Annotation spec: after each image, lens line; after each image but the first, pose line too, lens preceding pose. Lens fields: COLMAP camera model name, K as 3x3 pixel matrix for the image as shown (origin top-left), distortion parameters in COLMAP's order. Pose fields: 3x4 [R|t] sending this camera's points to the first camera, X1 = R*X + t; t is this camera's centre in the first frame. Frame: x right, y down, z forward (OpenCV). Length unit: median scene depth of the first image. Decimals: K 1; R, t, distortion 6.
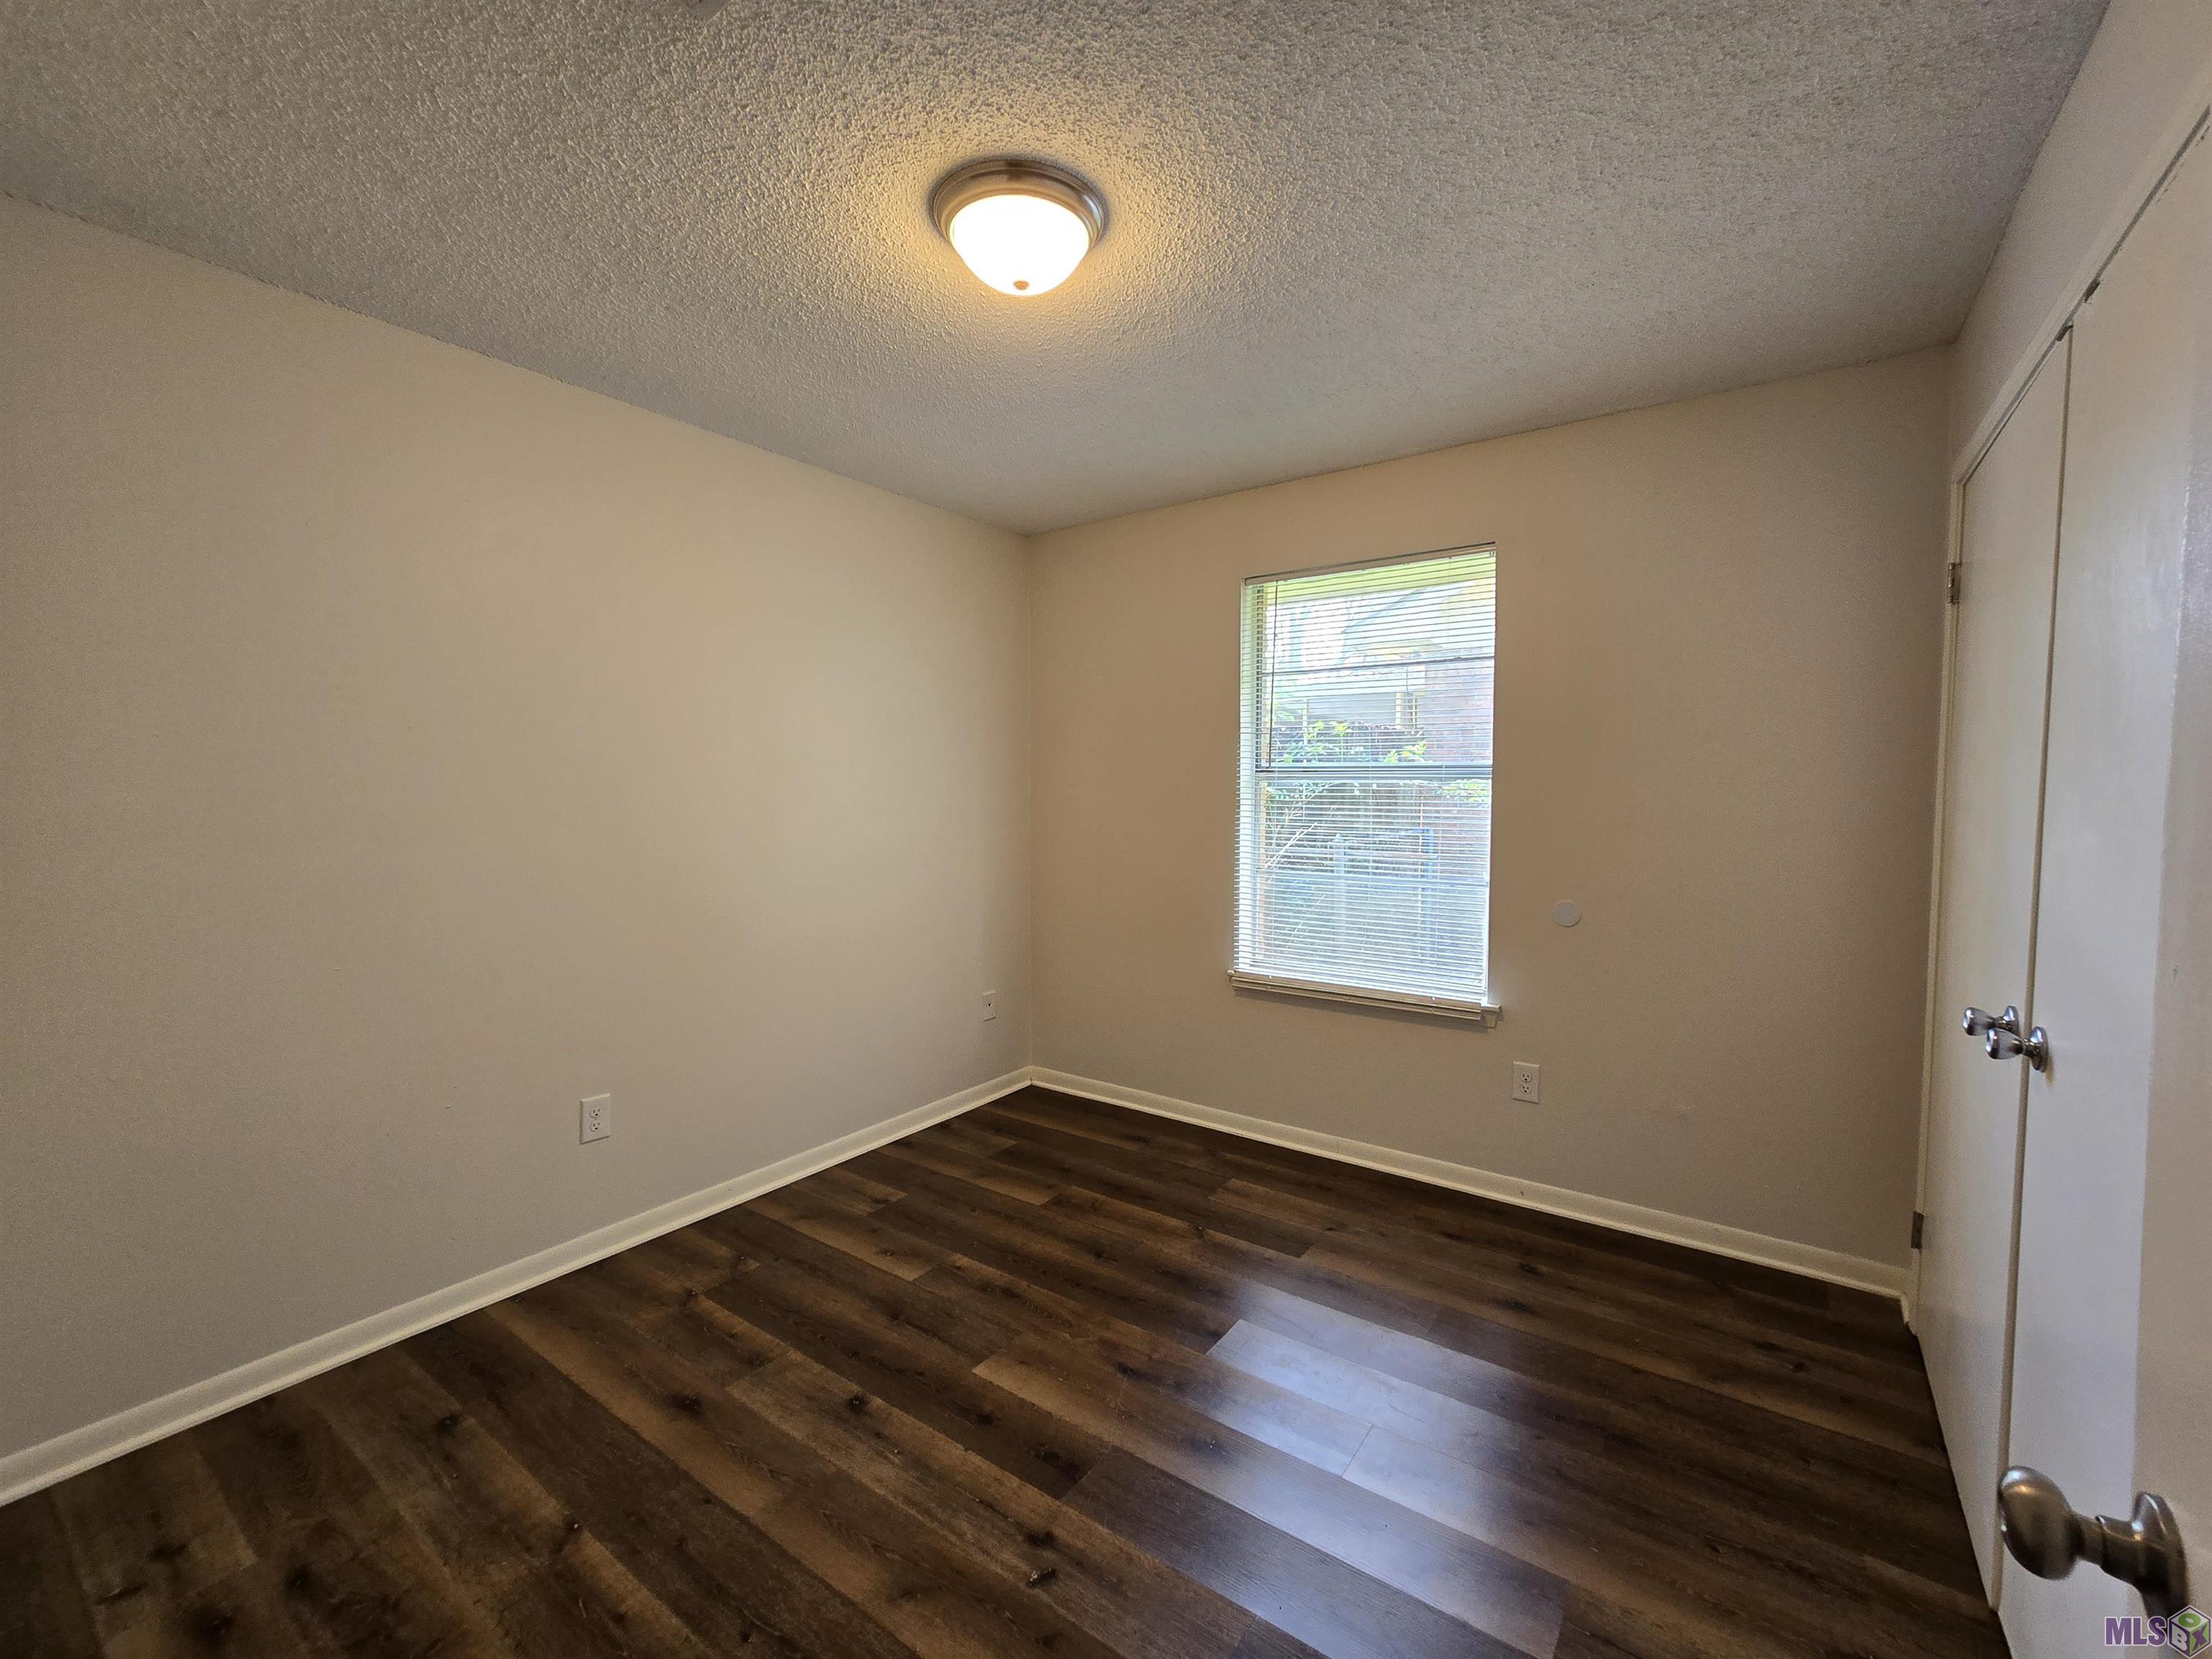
lens RADIAL K [[909.0, 0, 1114.9], [0, 909.0, 838.7], [0, 0, 1]] dist [-0.005077, 0.000686]
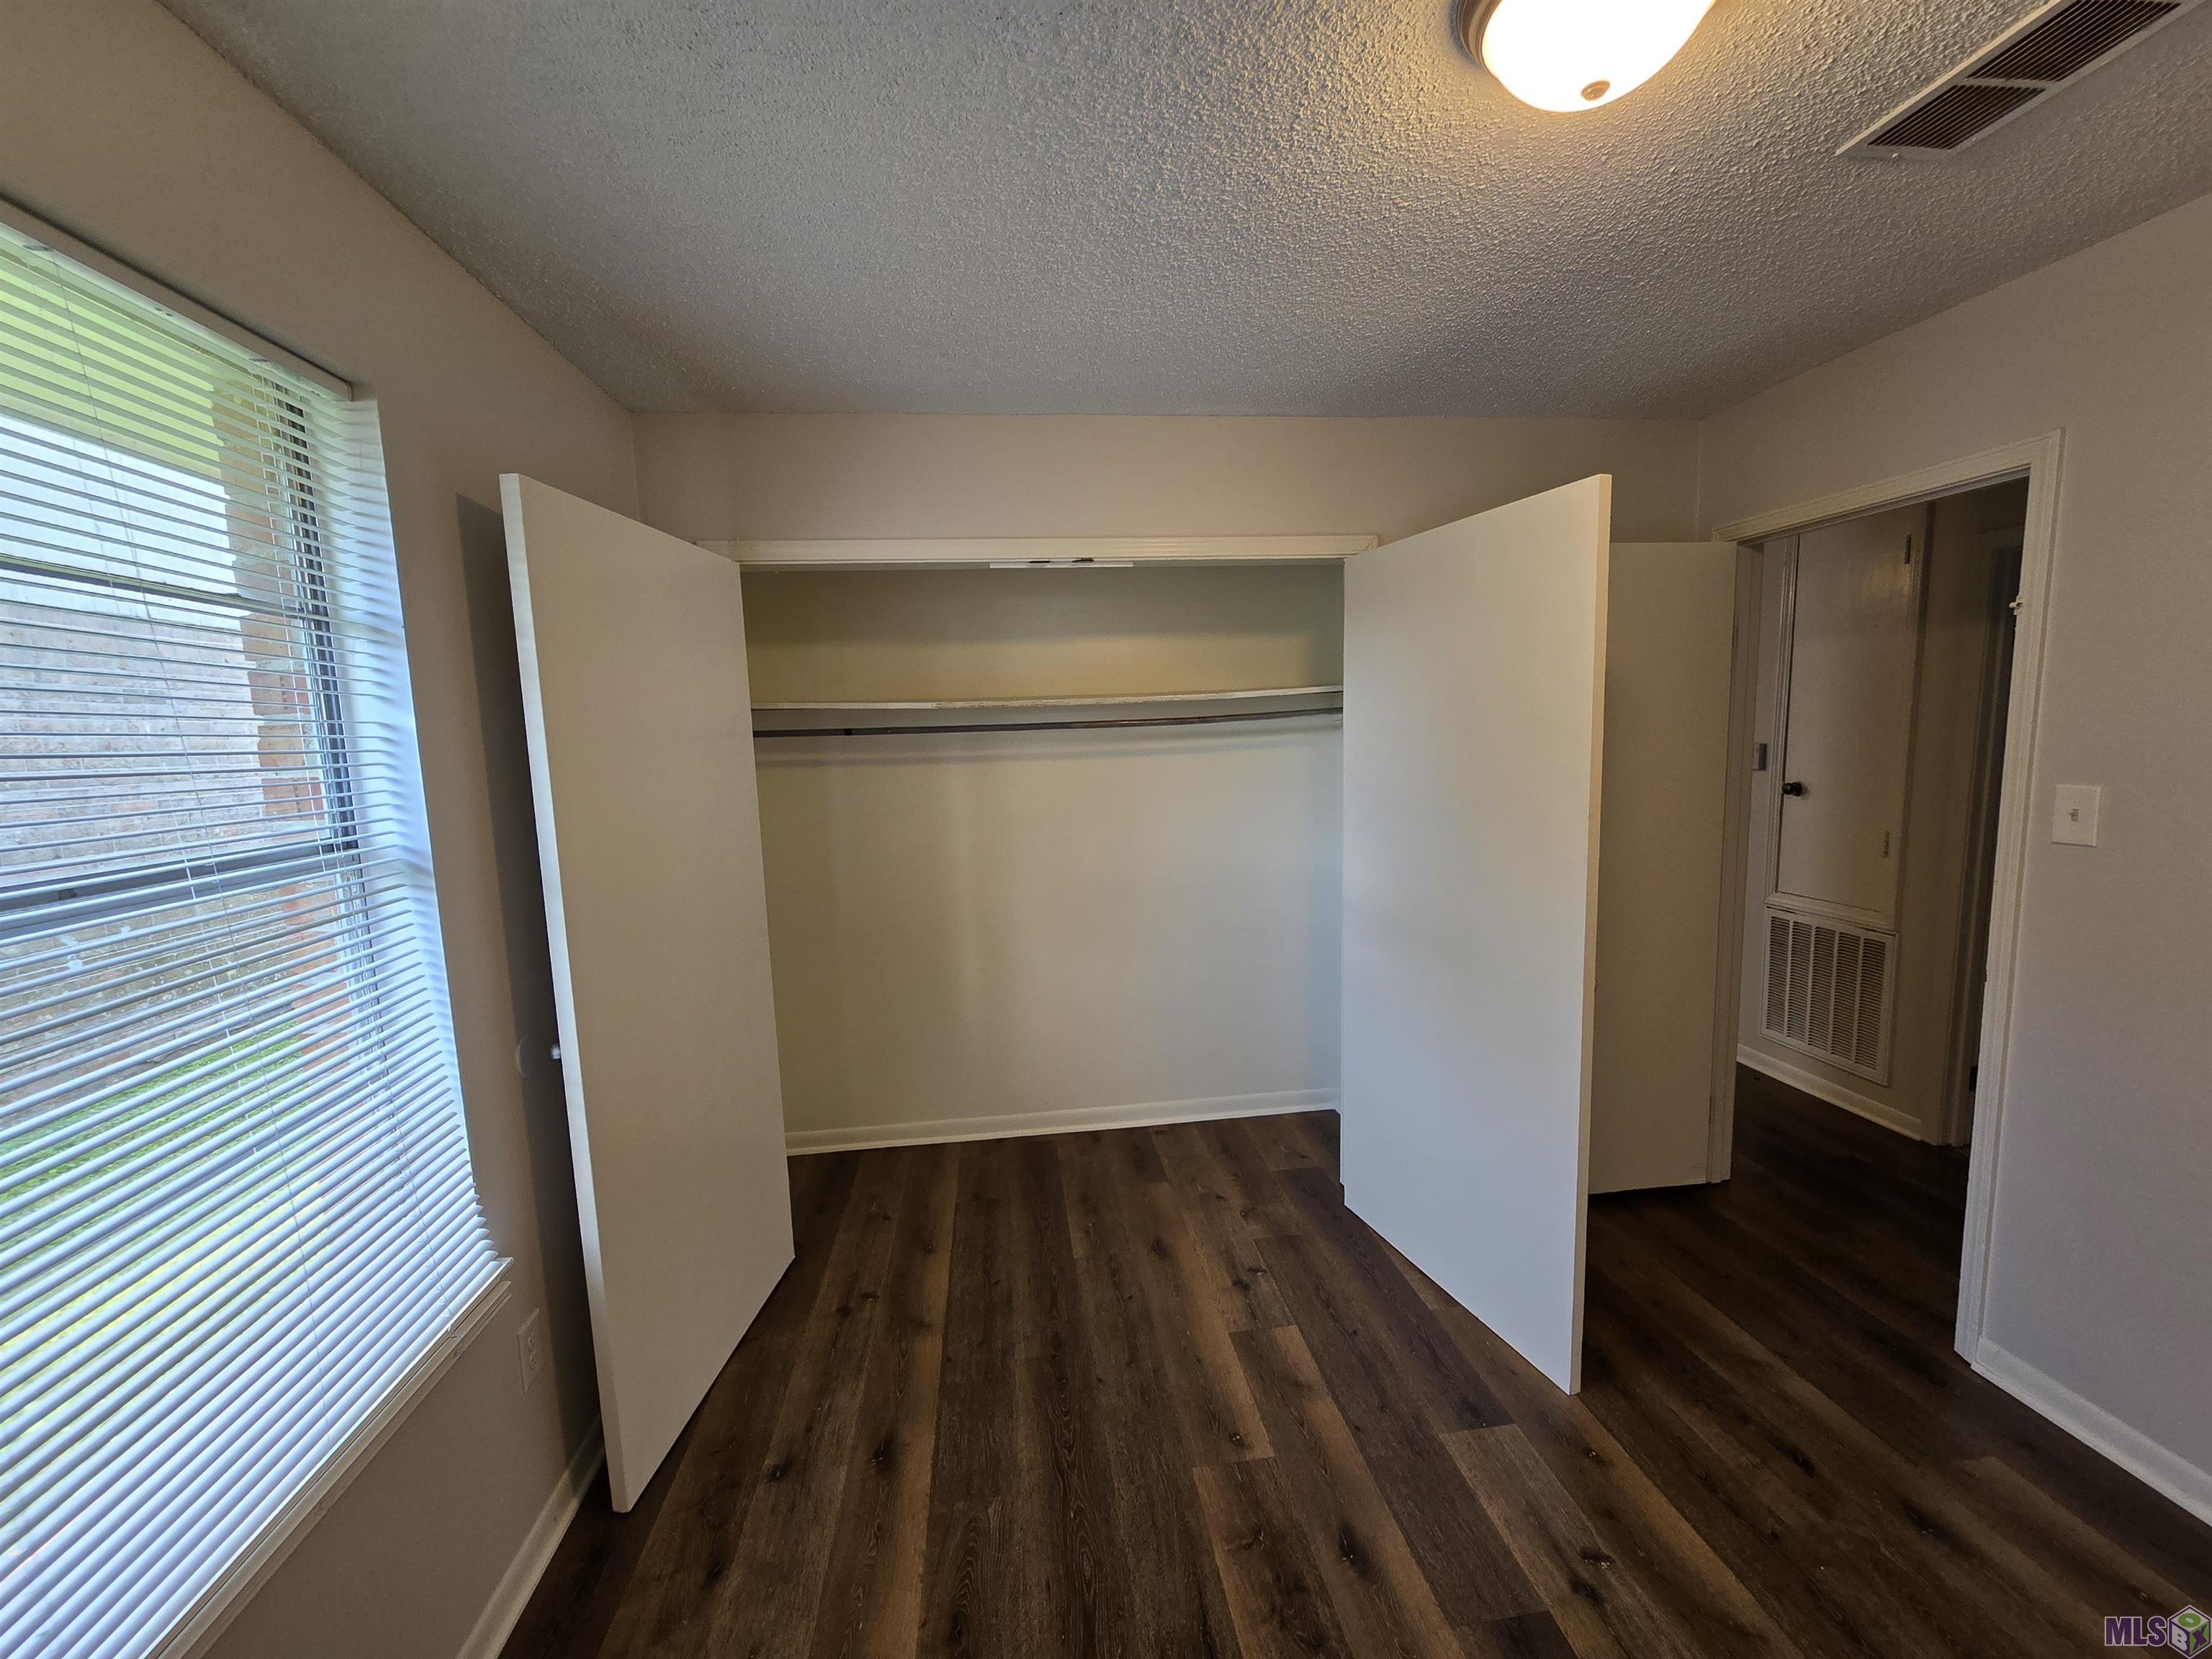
lens RADIAL K [[909.0, 0, 1114.9], [0, 909.0, 838.7], [0, 0, 1]] dist [-0.005077, 0.000686]
pose [[-0.677061, -0.064759, 0.733072, -0.397506], [0.073312, 0.985231, 0.154745, -0.227688], [-0.732266, 0.158515, -0.662314, 1.859551]]
